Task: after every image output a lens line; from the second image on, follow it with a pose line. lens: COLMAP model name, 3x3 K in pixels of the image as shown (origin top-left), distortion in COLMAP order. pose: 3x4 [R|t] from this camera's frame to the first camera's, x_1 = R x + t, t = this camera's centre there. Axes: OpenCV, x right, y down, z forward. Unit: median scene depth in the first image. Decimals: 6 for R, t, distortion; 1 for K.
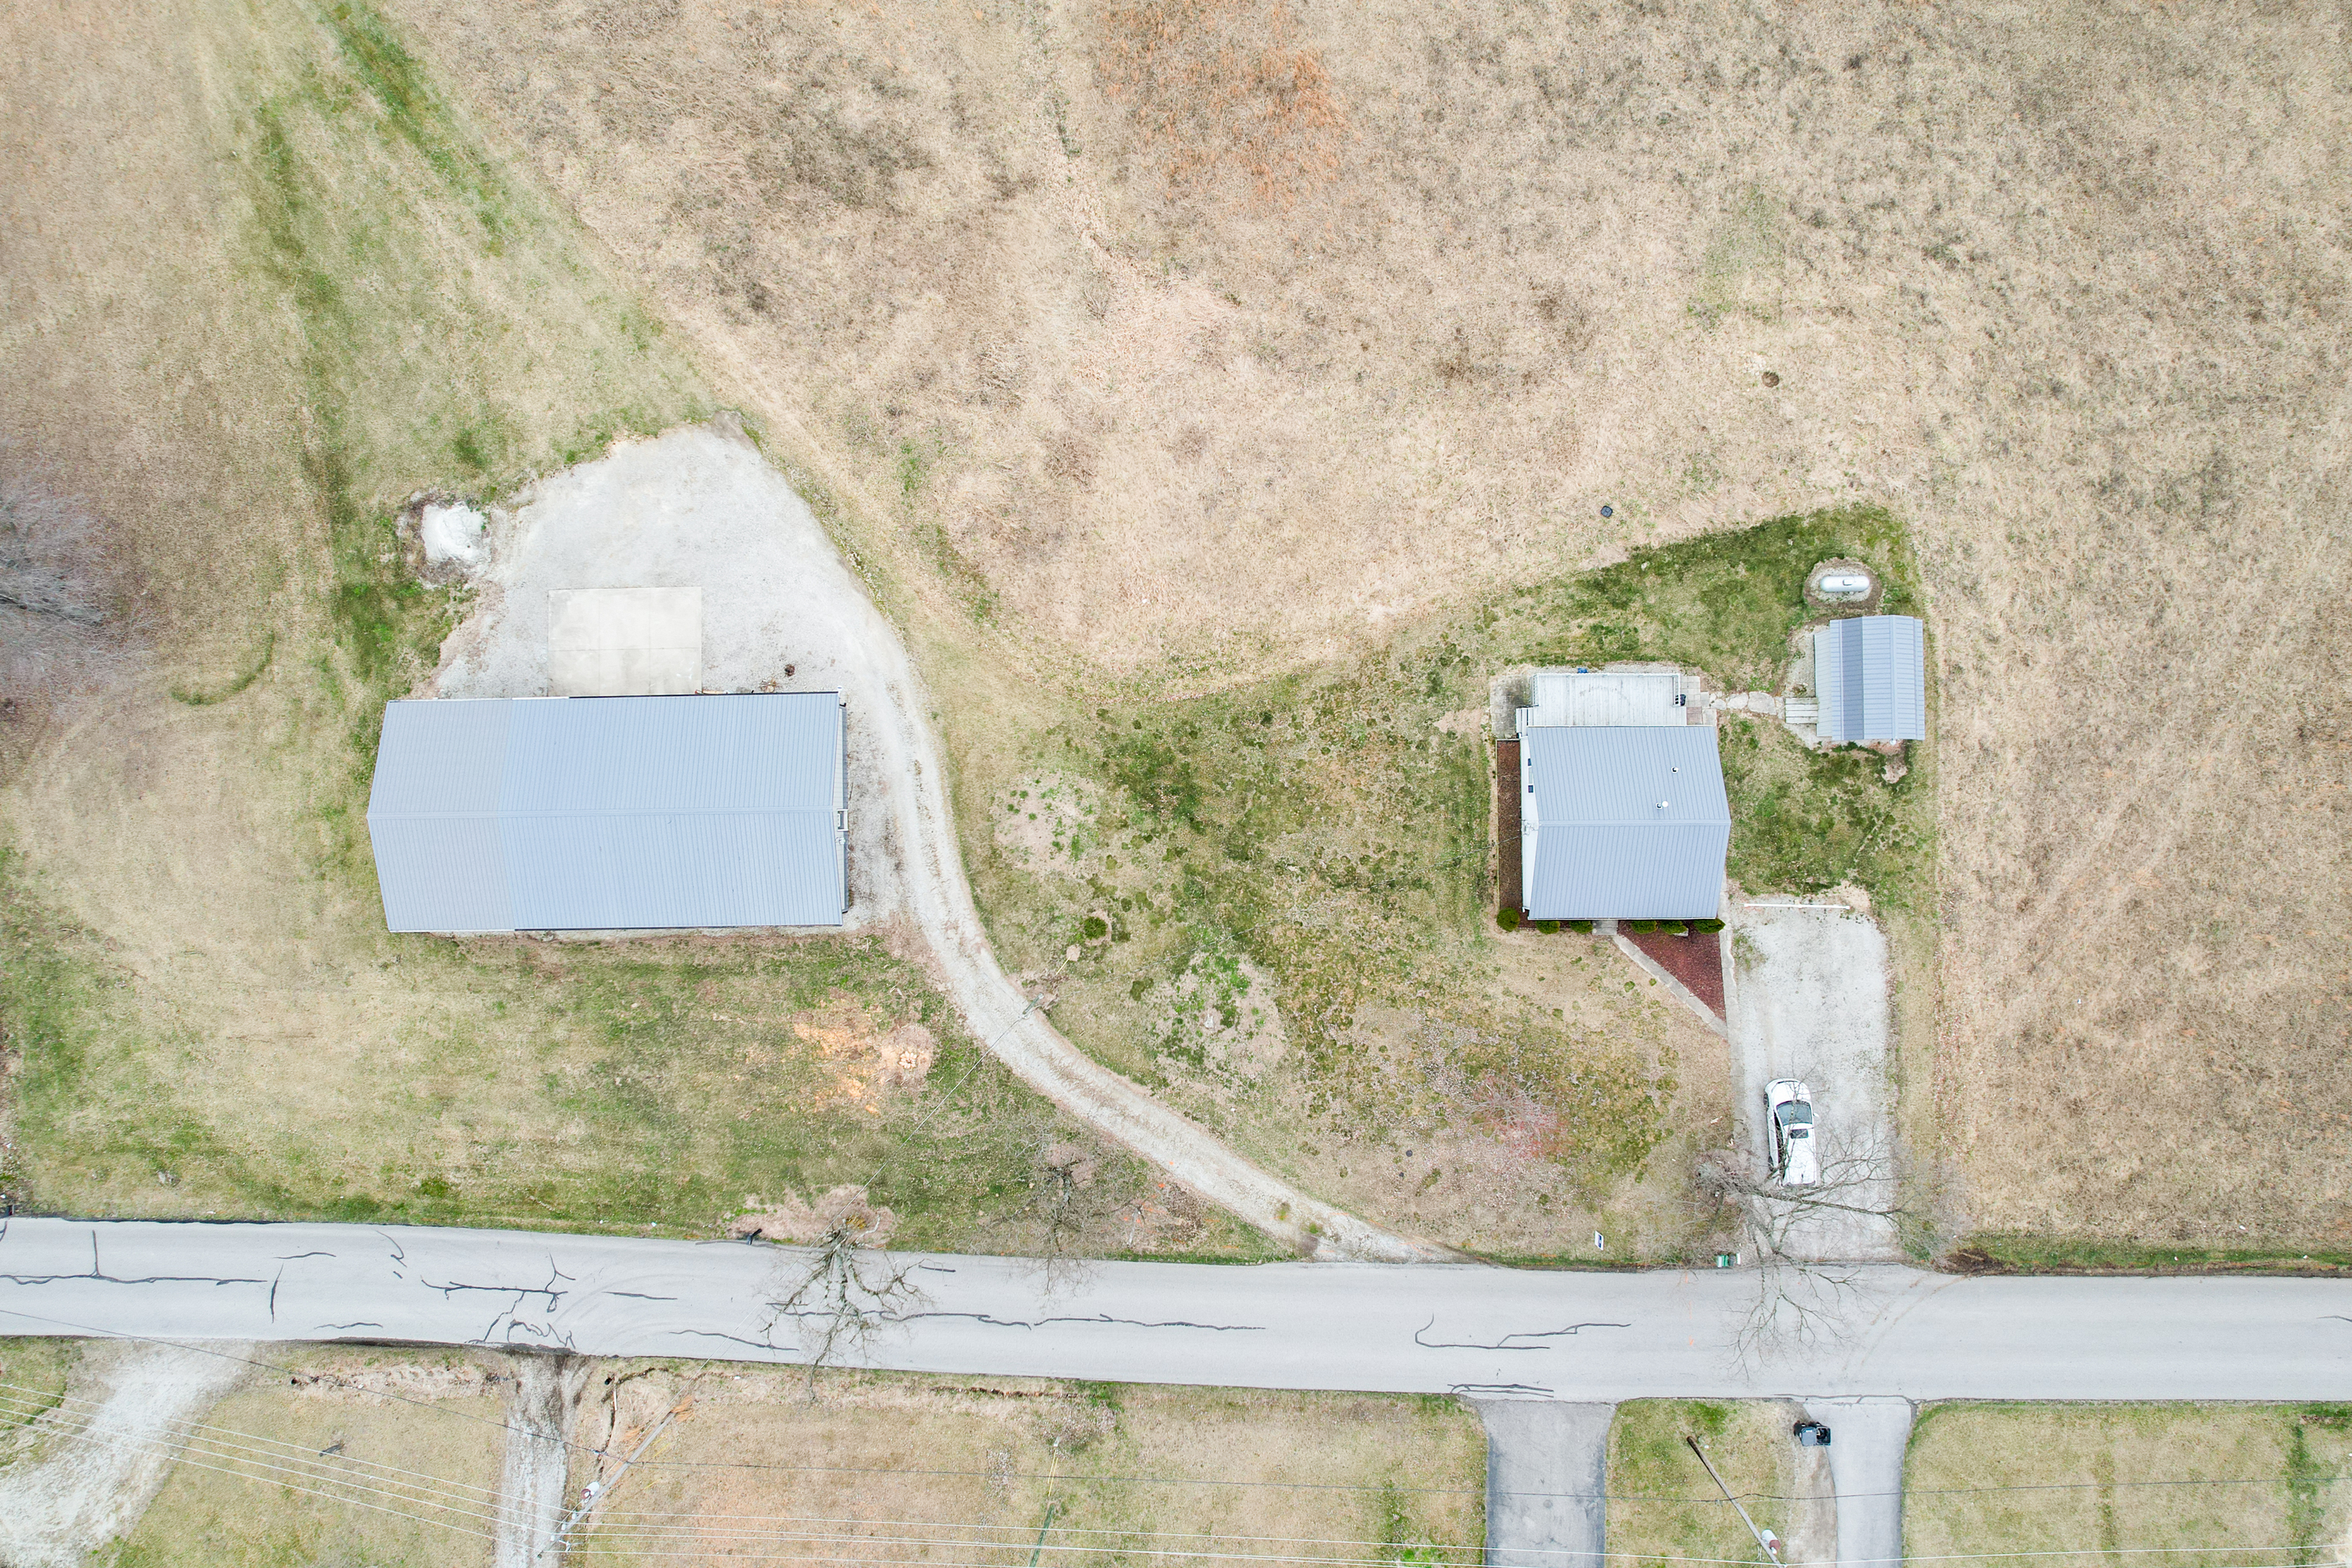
lens RADIAL K [[1520.3, 0, 1190.8], [0, 1520.3, 783.0], [0, 0, 1]] dist [-0.073692, 0.064293]
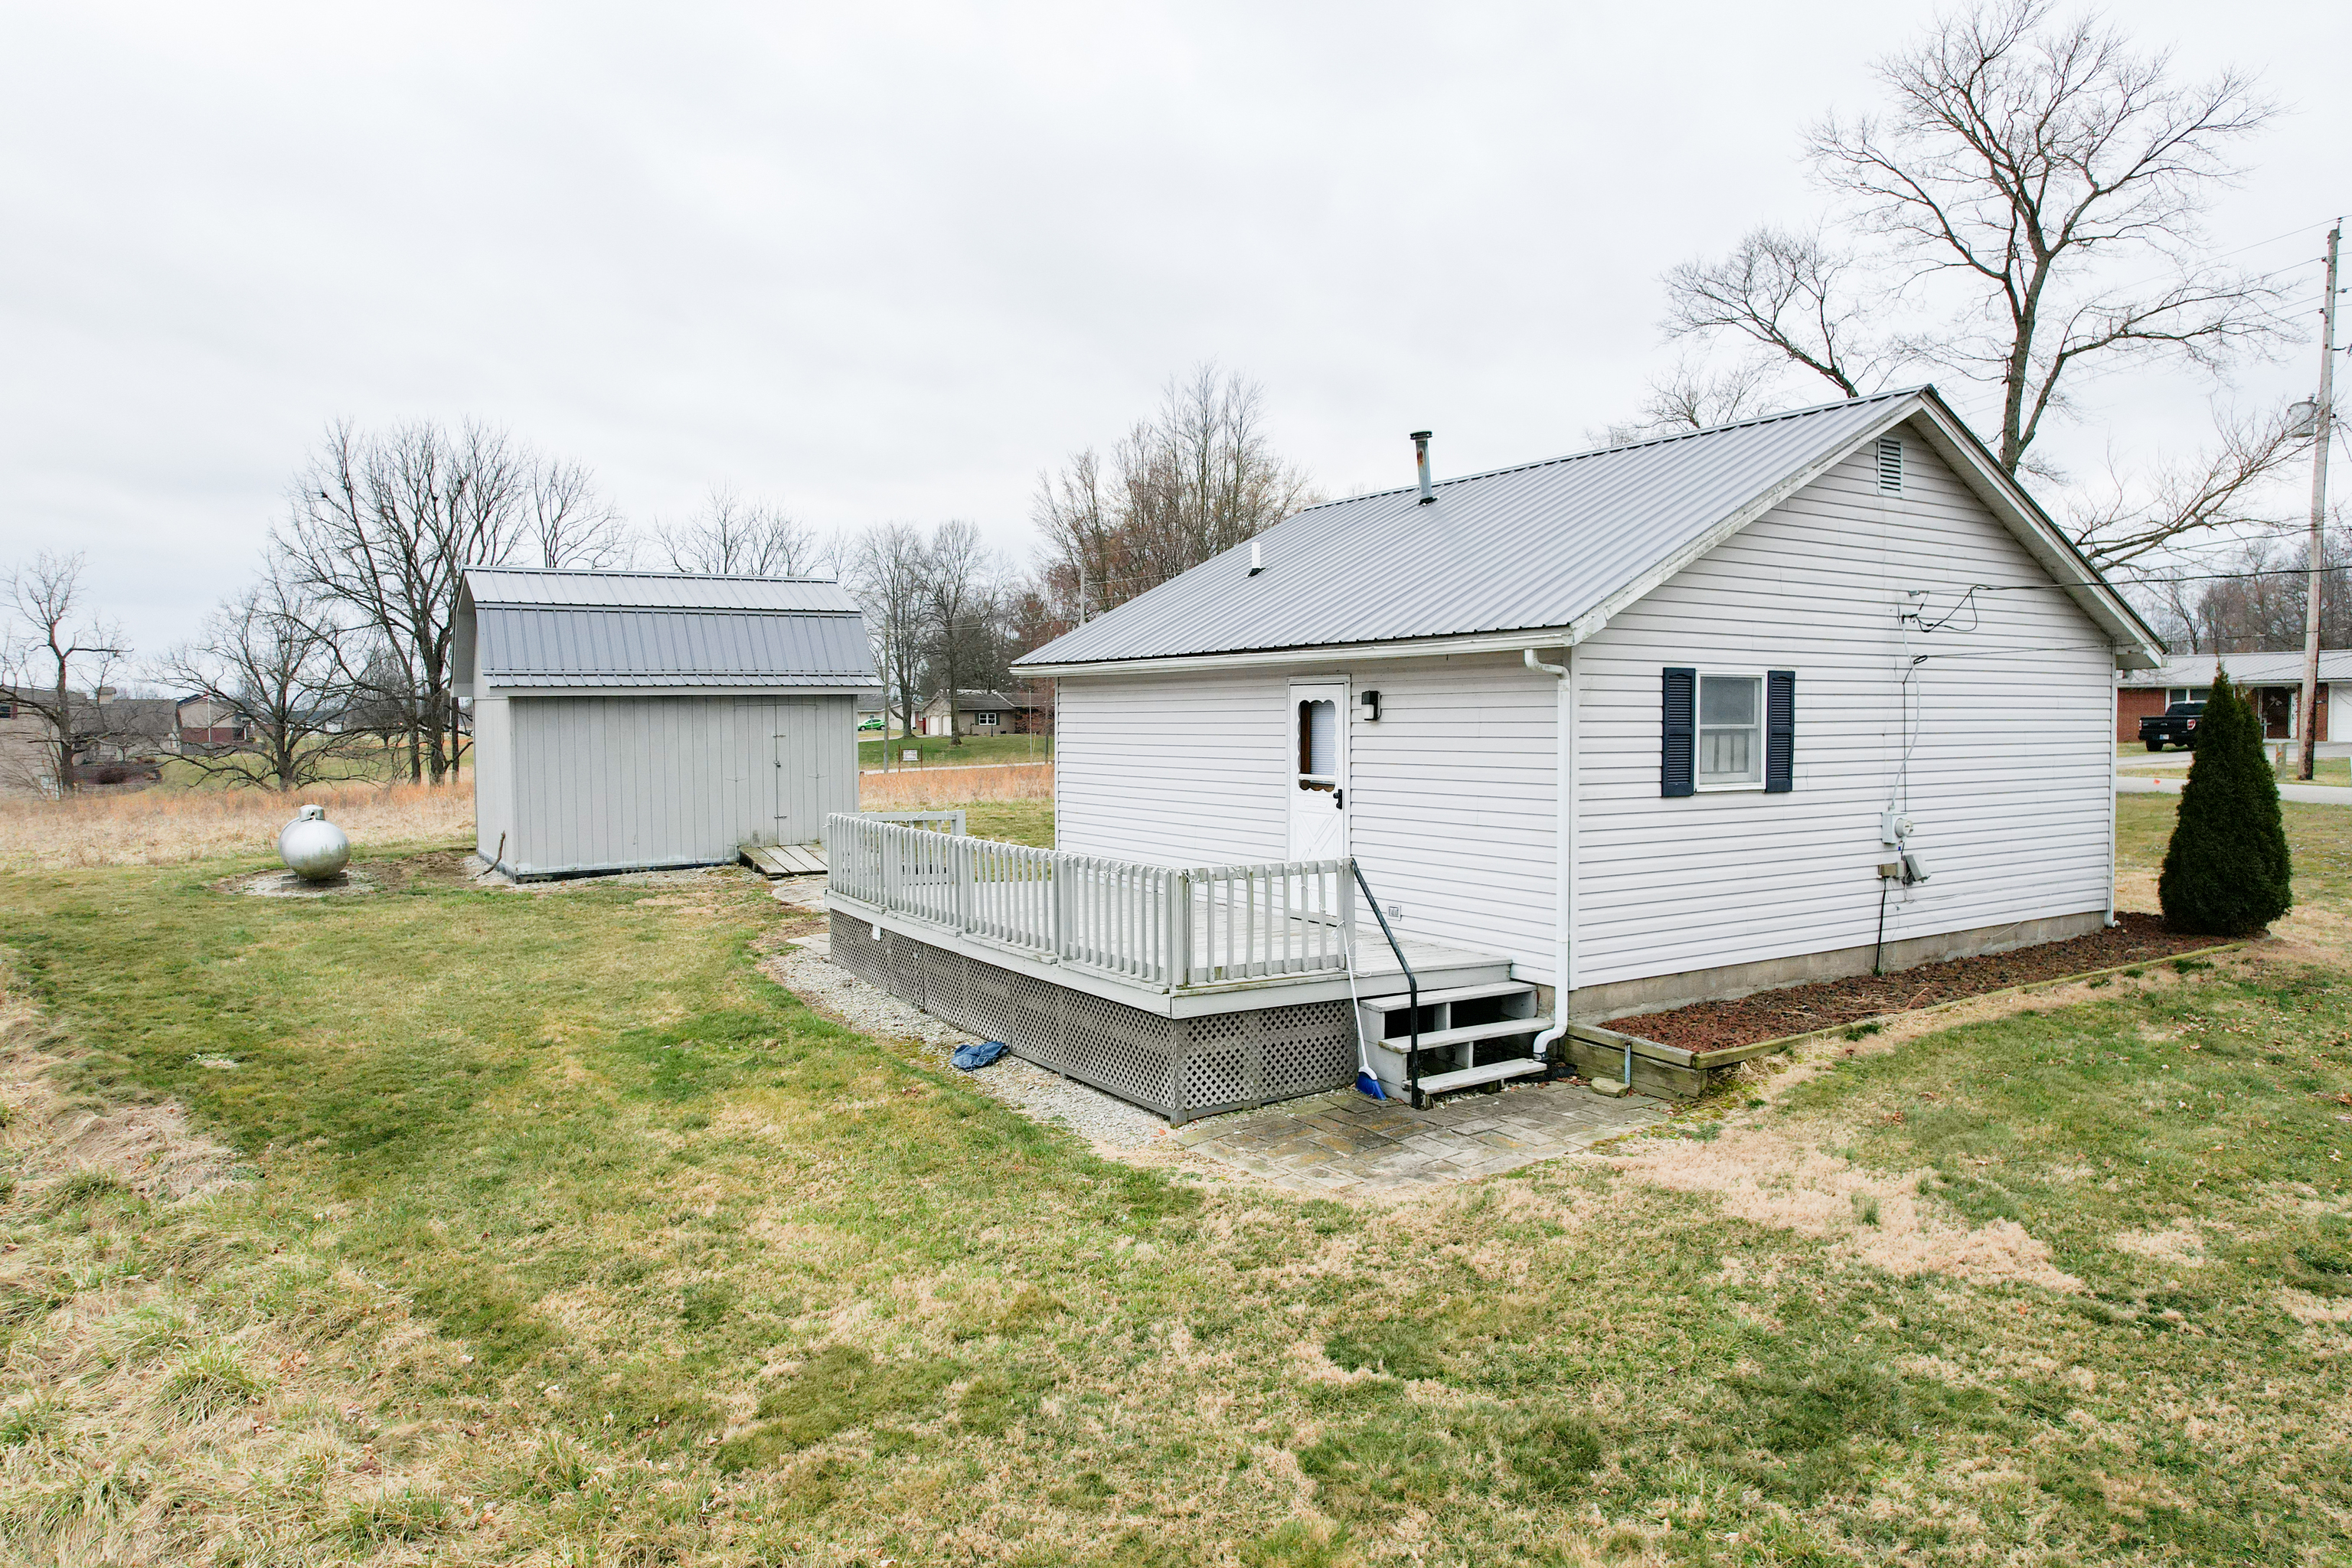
lens RADIAL K [[1520.3, 0, 1191.6], [0, 1520.3, 789.5], [0, 0, 1]] dist [-0.073692, 0.064293]
pose [[-0.534734, -0.033125, 0.844371, 0.109180], [0.844989, -0.012449, 0.534638, -0.140995], [-0.007198, 0.999374, 0.034647, 0.963384]]
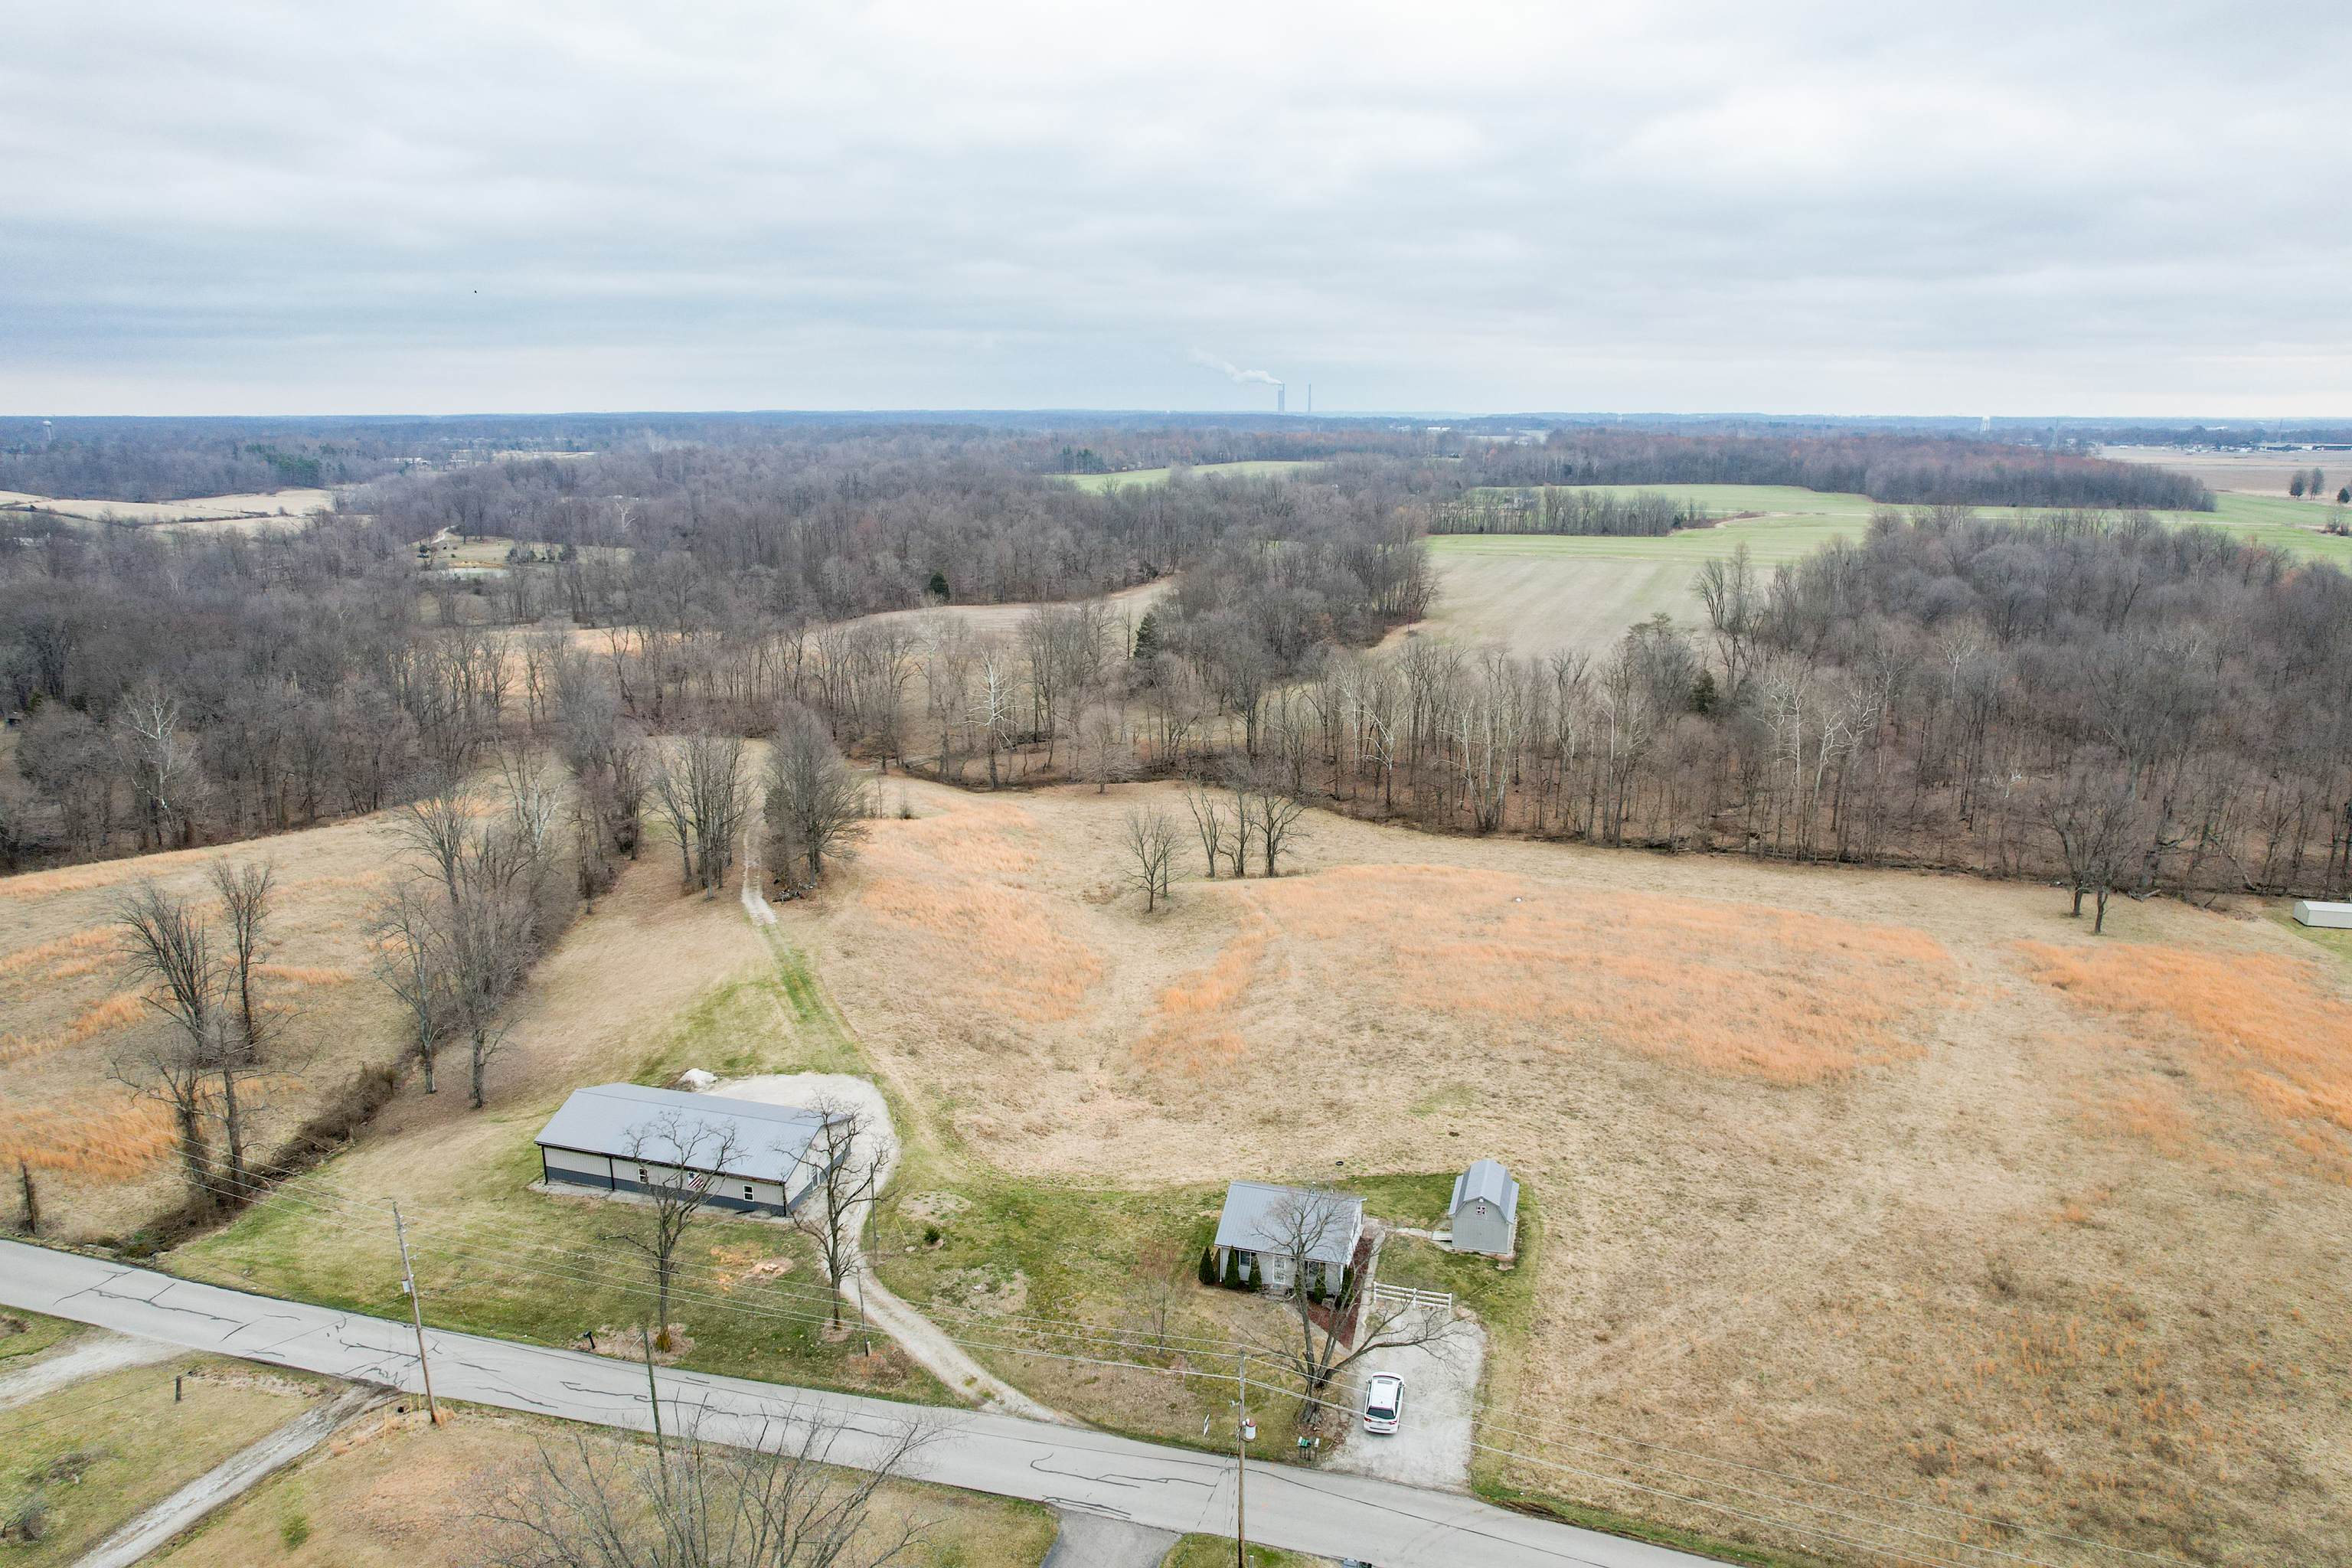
lens RADIAL K [[1520.3, 0, 1171.5], [0, 1520.3, 770.6], [0, 0, 1]] dist [-0.073692, 0.064293]
pose [[0.956584, 0.070779, -0.282731, 0.527312], [-0.291448, 0.239552, -0.926106, 1.246260], [0.002180, 0.968300, 0.249780, 0.203052]]
